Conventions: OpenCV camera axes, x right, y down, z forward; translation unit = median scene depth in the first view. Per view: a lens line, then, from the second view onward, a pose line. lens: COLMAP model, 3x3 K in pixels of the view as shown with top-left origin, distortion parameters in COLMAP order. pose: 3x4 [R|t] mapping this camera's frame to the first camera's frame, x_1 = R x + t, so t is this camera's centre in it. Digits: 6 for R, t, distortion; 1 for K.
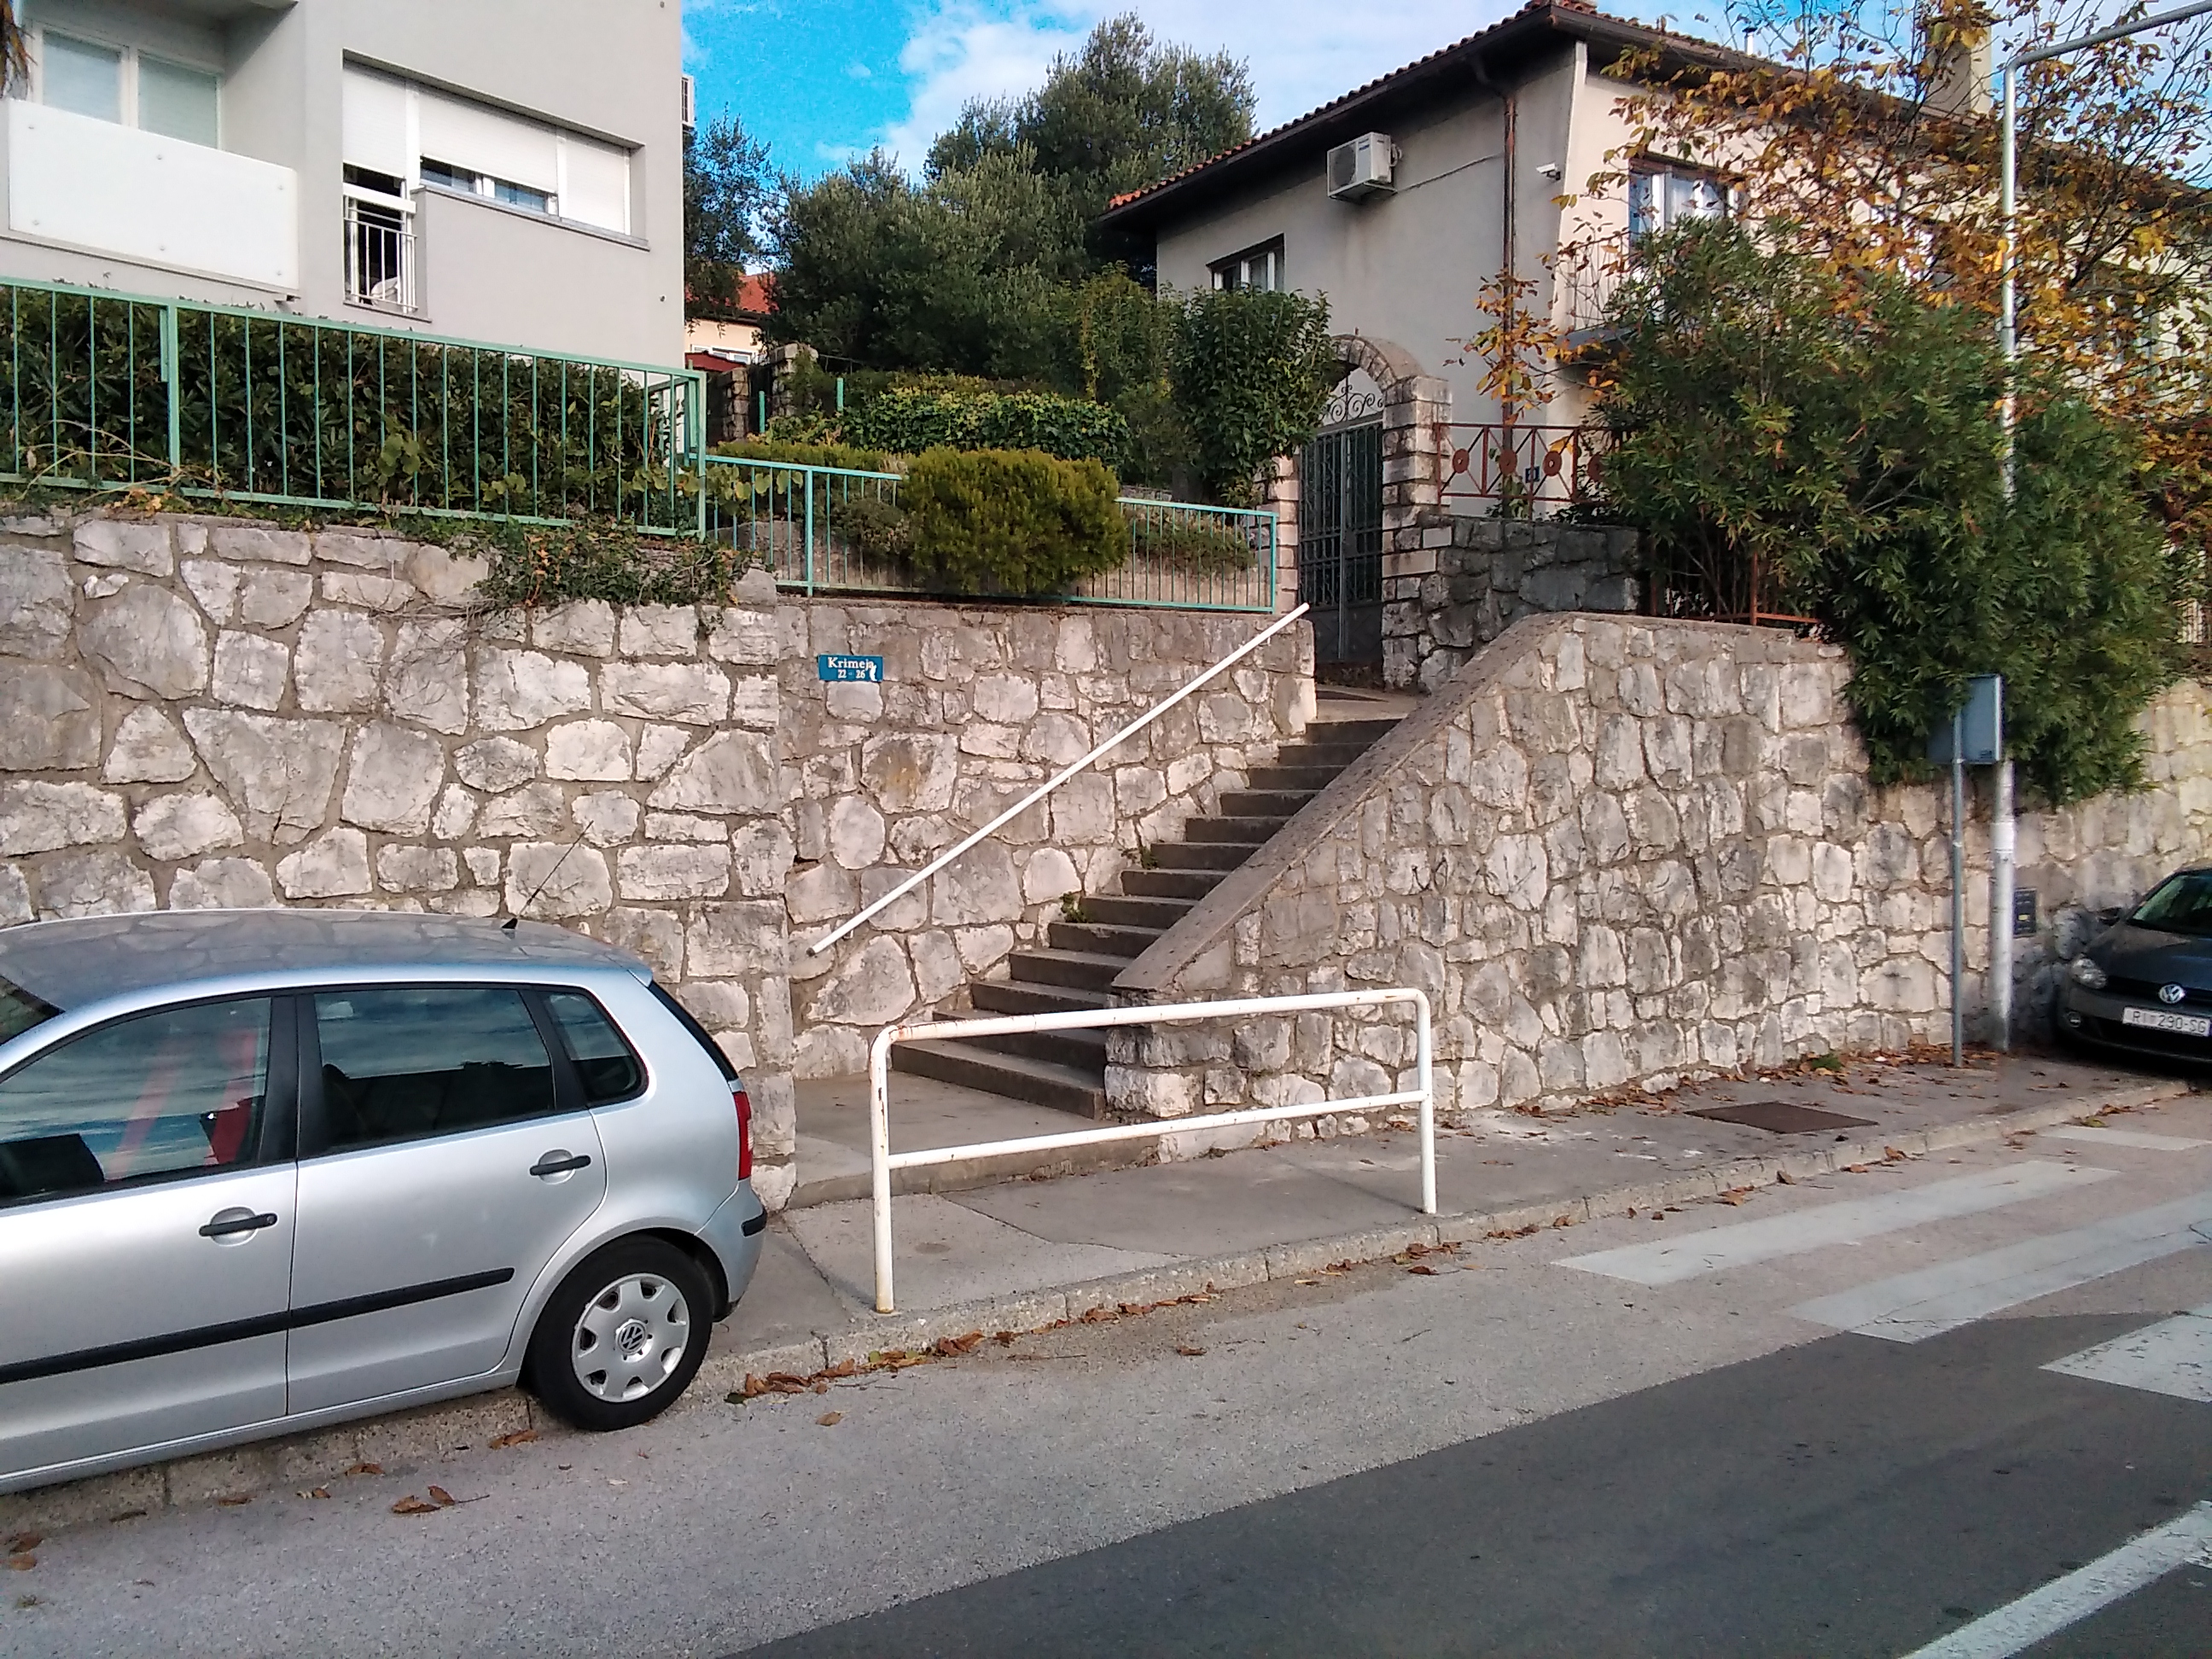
lens RADIAL K [[1879.7, 0, 1106.0], [0, 1879.7, 829.5], [0, 0, 1]] dist [0.009731, -0.003351]
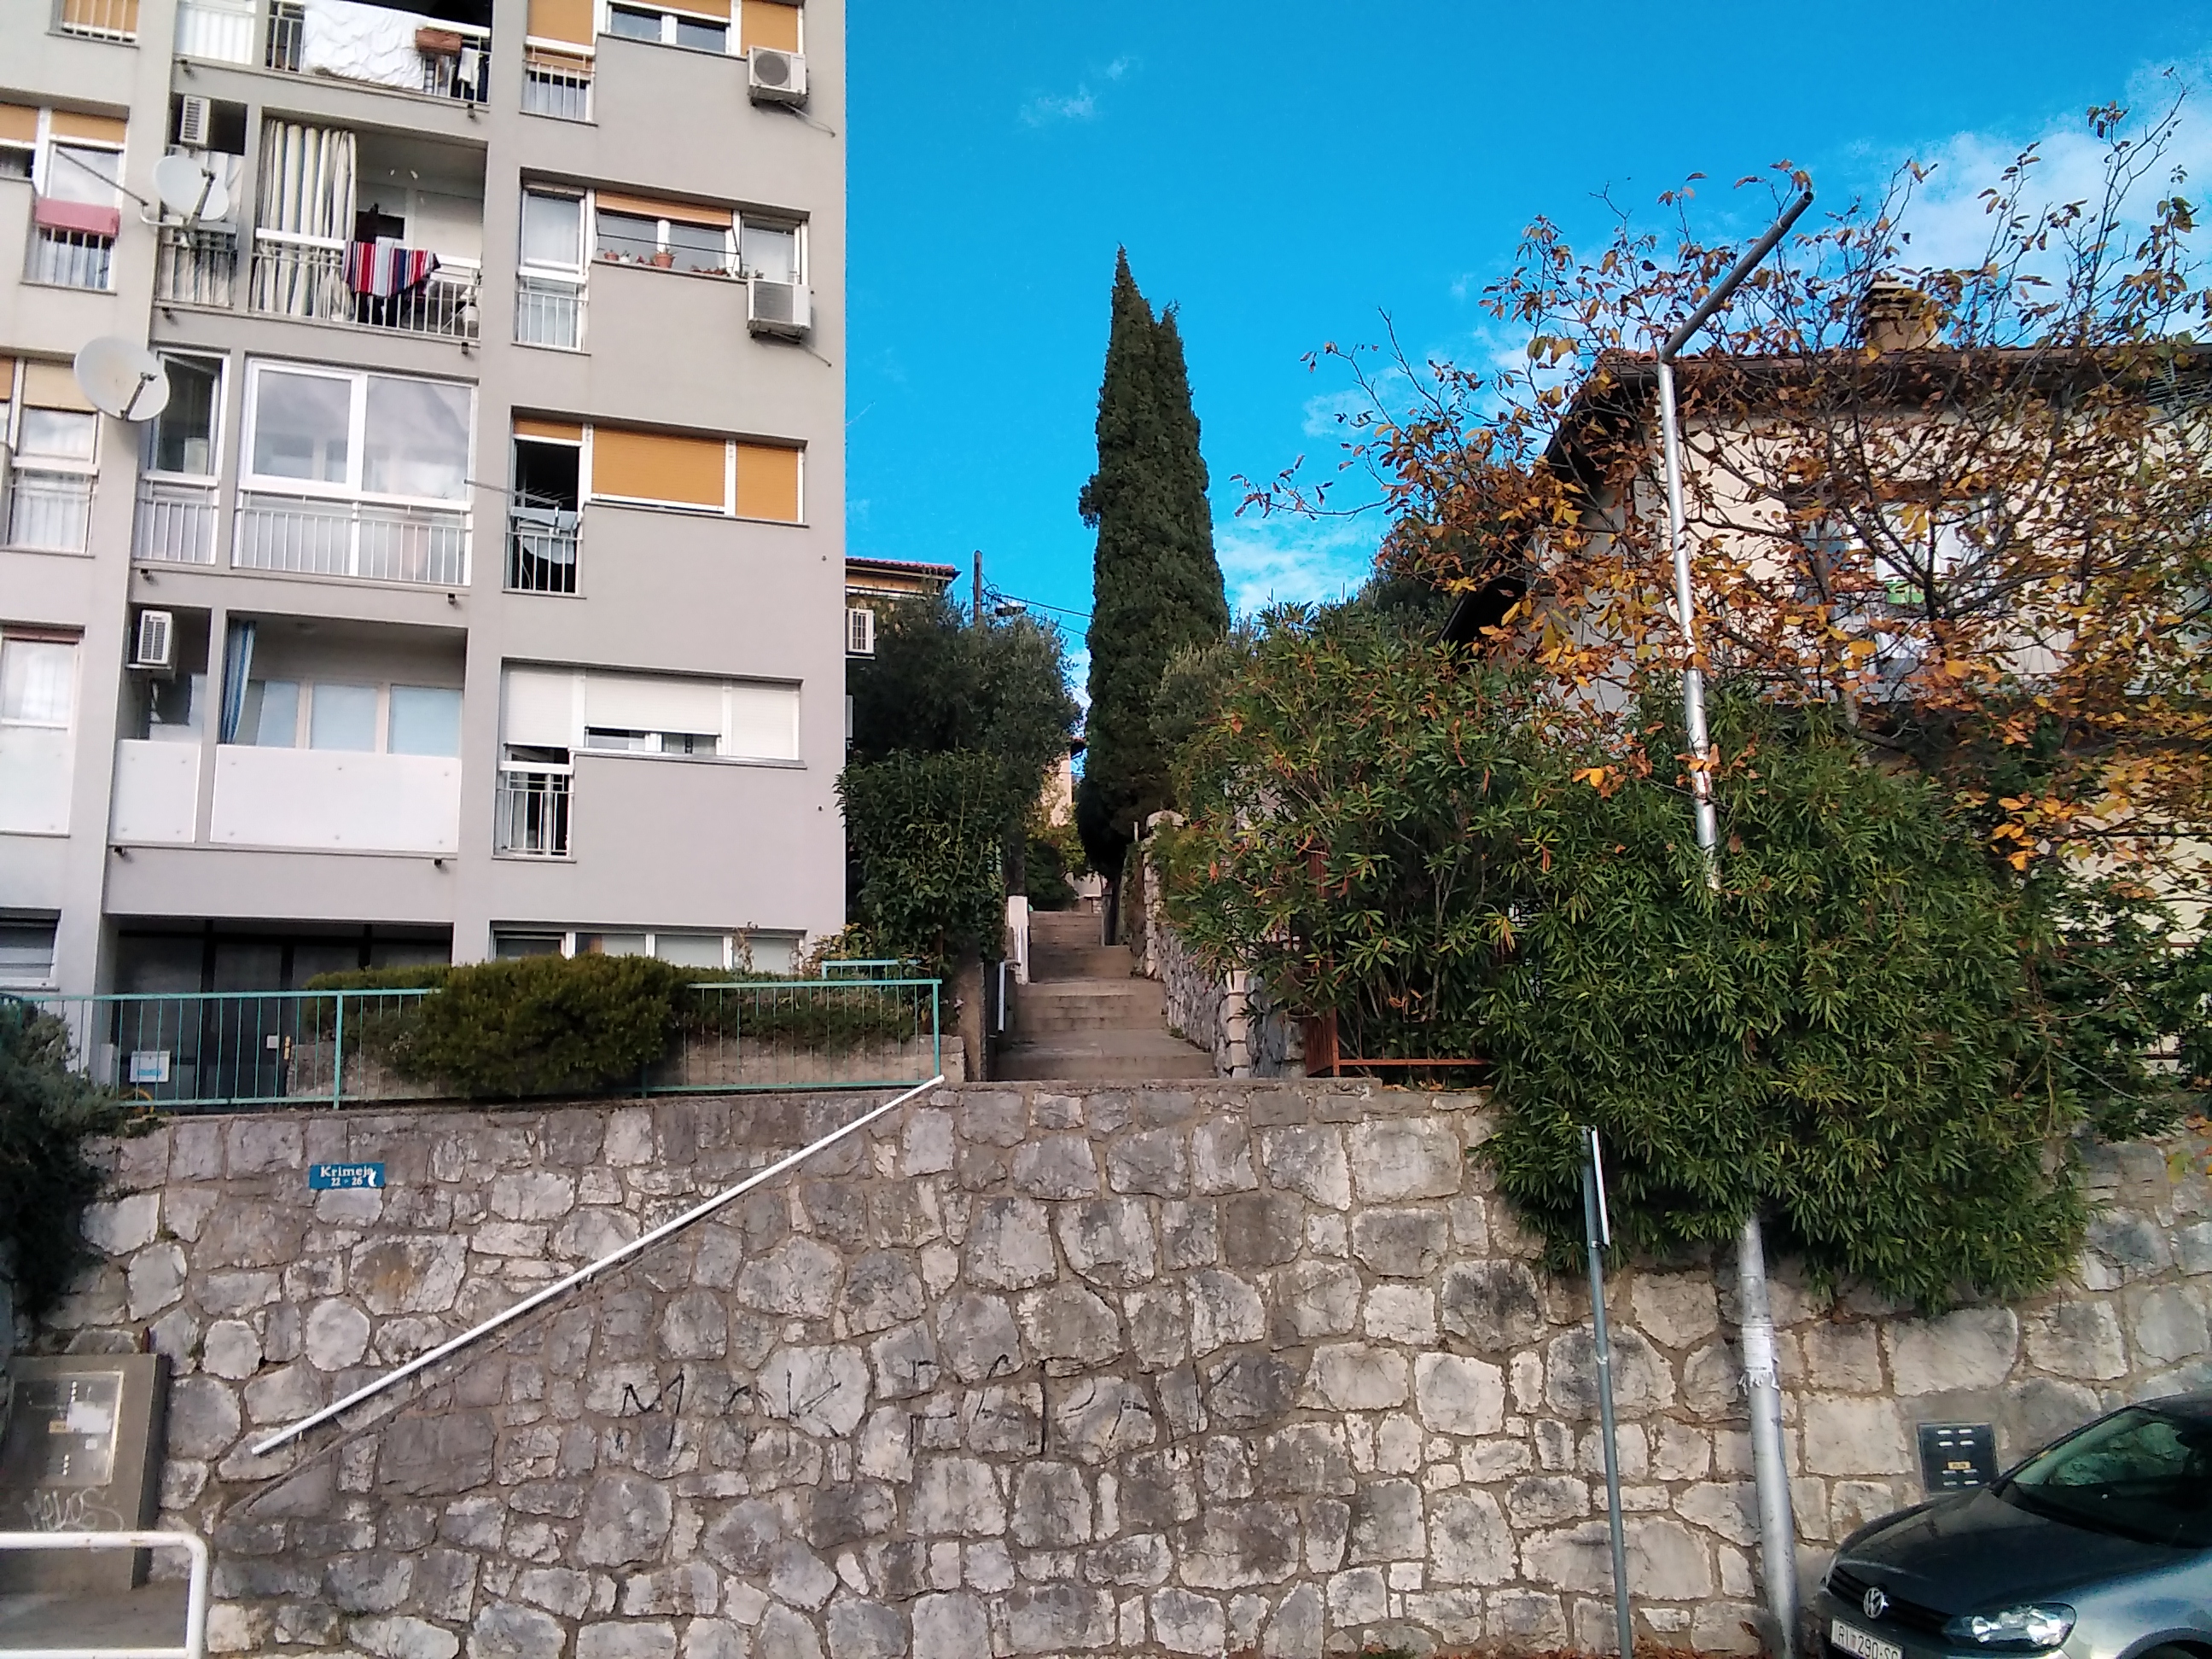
lens RADIAL K [[1896.8, 0, 1106.0], [0, 1896.8, 829.5], [0, 0, 1]] dist [0.058375, -0.102815]
pose [[0.853168, -0.120406, -0.507551, 0.775583], [0.002722, 0.974010, -0.226488, -0.028769], [0.521630, 0.191850, 0.831322, 0.269235]]
